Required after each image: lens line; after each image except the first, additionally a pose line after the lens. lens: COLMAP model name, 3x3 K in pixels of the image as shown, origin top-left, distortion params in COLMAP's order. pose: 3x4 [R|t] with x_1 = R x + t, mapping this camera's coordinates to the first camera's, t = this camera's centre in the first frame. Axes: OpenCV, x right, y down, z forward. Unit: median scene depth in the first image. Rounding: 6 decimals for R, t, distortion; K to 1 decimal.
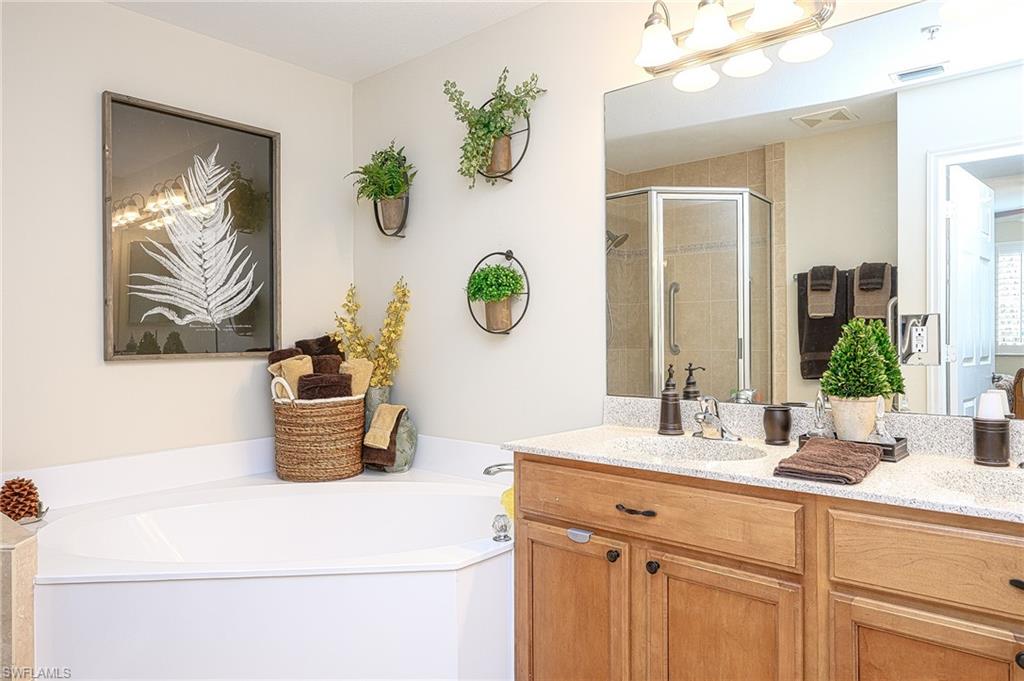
lens RADIAL K [[672.7, 0, 512.0], [0, 672.7, 340.5], [0, 0, 1]] dist [-0.000021, 0.000198]
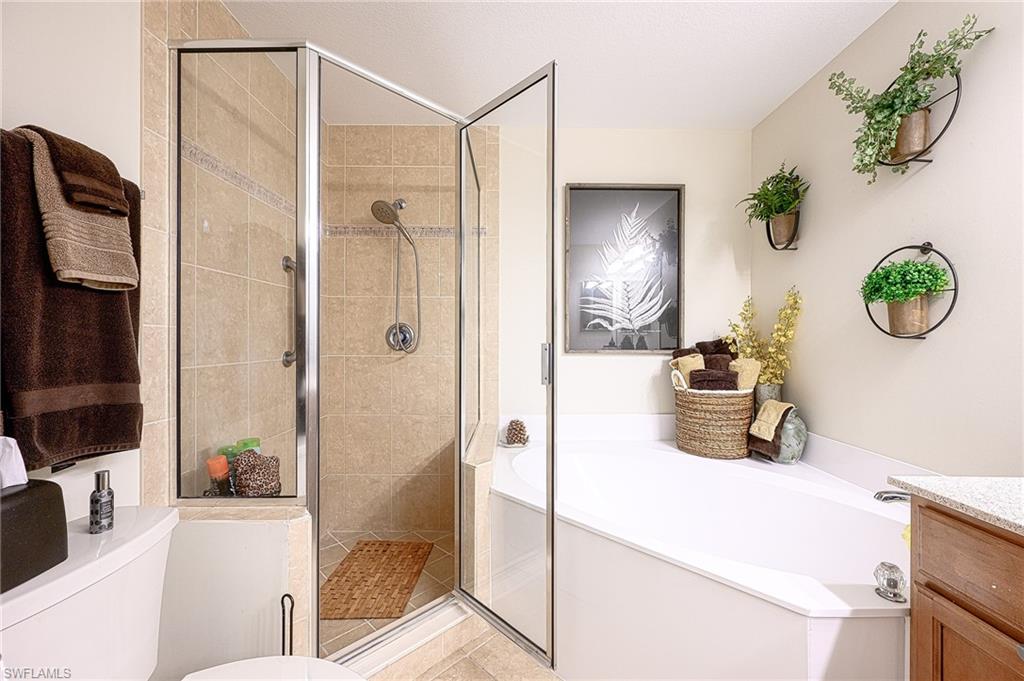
lens RADIAL K [[409.4, 0, 513.5], [0, 409.4, 337.9], [0, 0, 1]] dist [0.001118, 0.000330]
pose [[0.667954, 0.008486, -0.744154, 0.031816], [-0.014170, 0.999899, -0.001316, -0.002430], [0.744068, 0.011424, 0.668006, 0.232089]]
